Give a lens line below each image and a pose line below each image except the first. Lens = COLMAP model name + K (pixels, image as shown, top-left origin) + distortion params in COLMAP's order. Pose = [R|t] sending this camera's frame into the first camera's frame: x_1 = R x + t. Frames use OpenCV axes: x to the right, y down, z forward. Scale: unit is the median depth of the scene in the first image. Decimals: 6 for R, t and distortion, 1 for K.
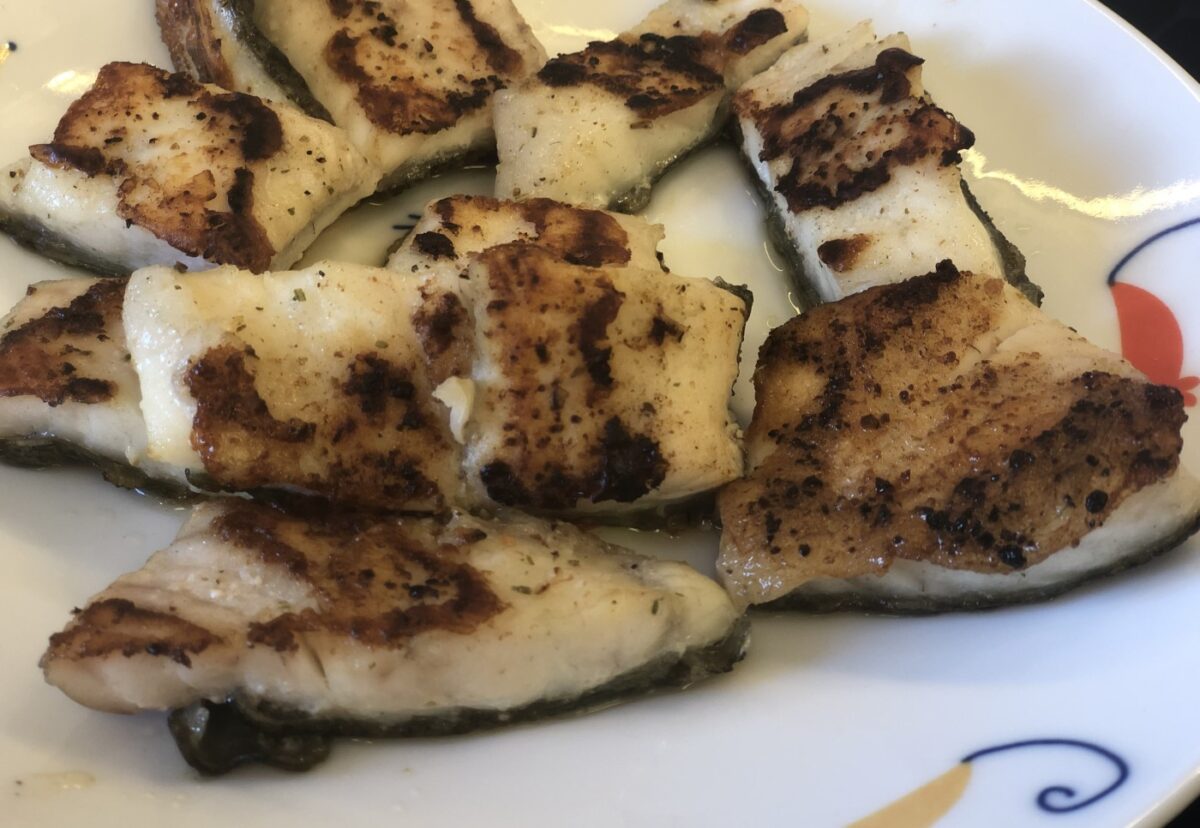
lens RADIAL K [[1902.8, 0, 600.0], [0, 1902.8, 414.0], [0, 0, 1]] dist [-0.011040, 0.139165]
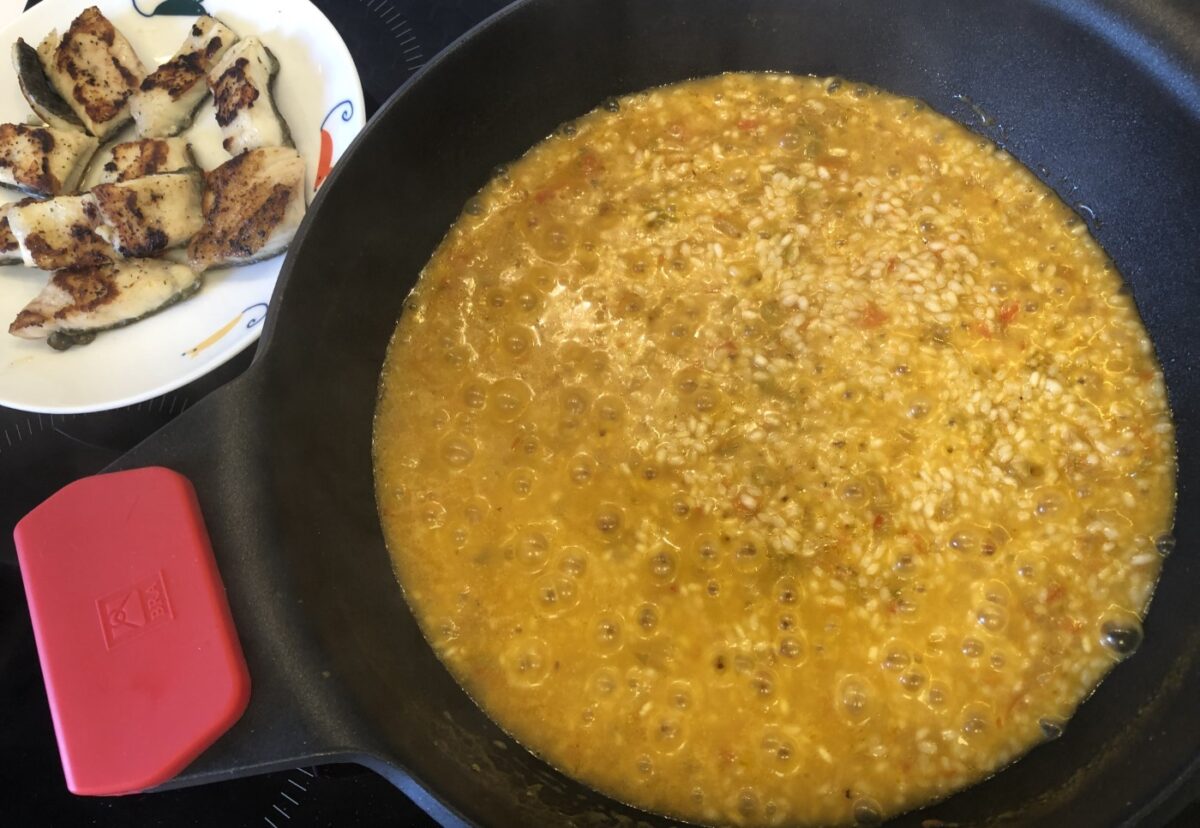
lens RADIAL K [[1032.9, 0, 621.5], [0, 1032.9, 420.5], [0, 0, 1]] dist [0.006037, 0.010164]
pose [[0.974675, -0.160577, -0.155641, 1.060607], [0.212120, 0.884244, 0.416074, -0.281759], [0.070813, -0.438551, 0.895912, -0.773379]]
